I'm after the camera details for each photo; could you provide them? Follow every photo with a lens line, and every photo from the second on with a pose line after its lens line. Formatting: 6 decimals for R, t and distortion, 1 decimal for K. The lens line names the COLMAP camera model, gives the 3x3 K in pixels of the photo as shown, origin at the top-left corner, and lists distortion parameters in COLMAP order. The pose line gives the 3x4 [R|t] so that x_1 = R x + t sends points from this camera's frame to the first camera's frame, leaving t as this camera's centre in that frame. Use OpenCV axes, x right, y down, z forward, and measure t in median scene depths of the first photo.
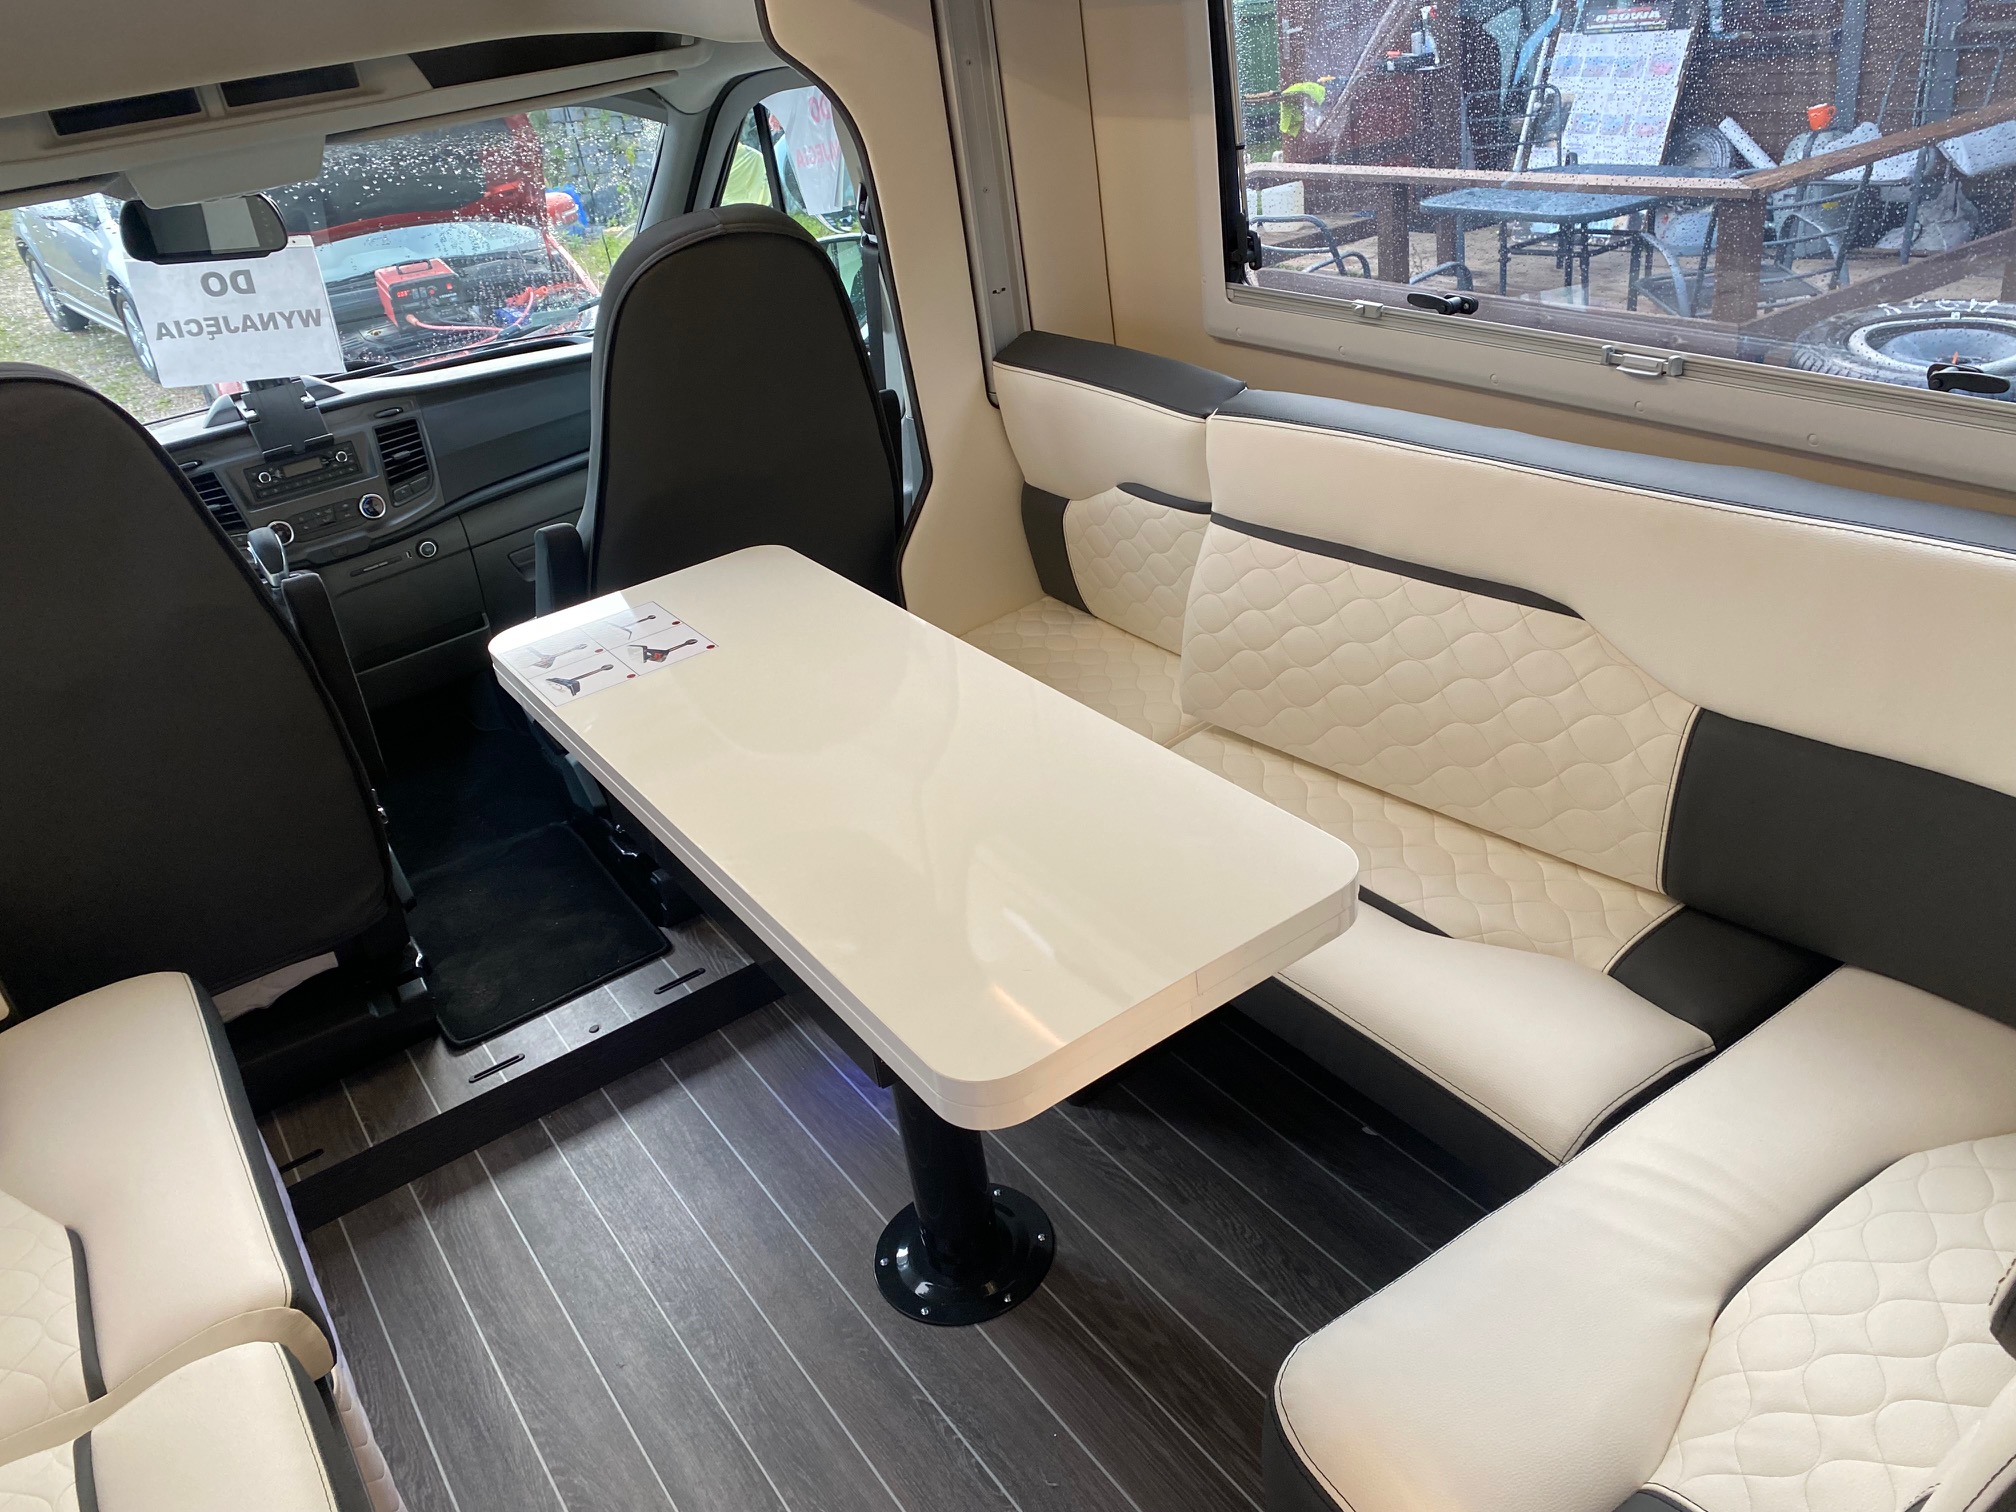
lens RADIAL K [[1548.1, 0, 1008.0], [0, 1548.1, 756.0], [0, 0, 1]] dist [-0.004846, 0.084528]
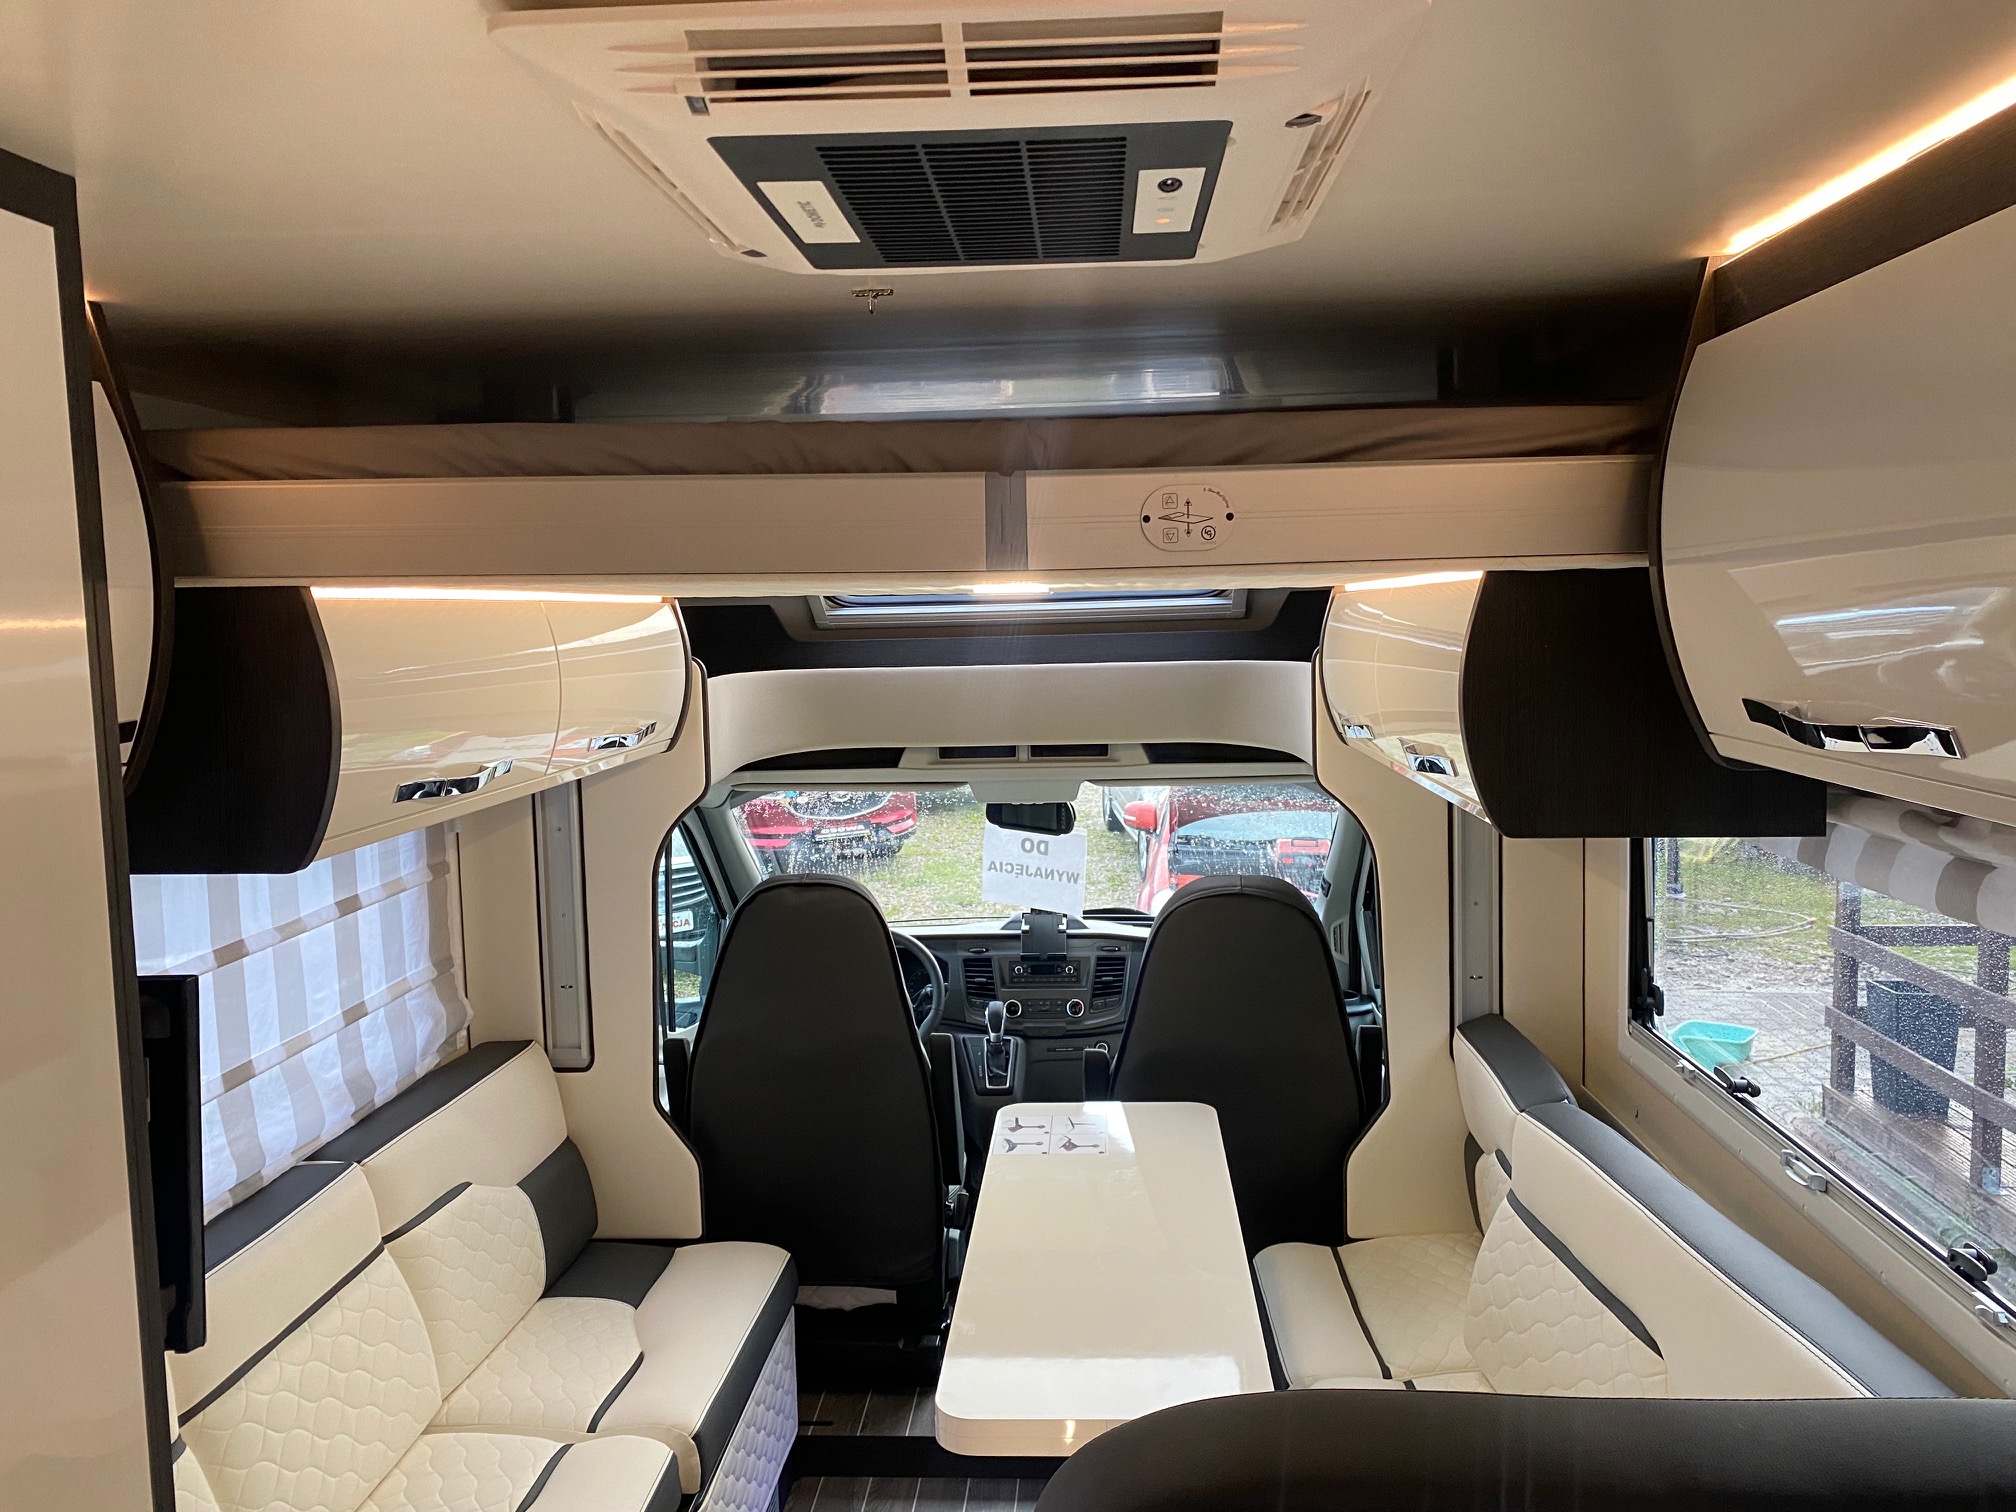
lens RADIAL K [[1511.3, 0, 1008.0], [0, 1511.3, 756.0], [0, 0, 1]] dist [-0.004089, -0.001485]
pose [[0.790922, 0.170658, -0.587638, 0.335071], [-0.366511, 0.901127, -0.231601, -0.029432], [0.490012, 0.398554, 0.775270, -0.198162]]
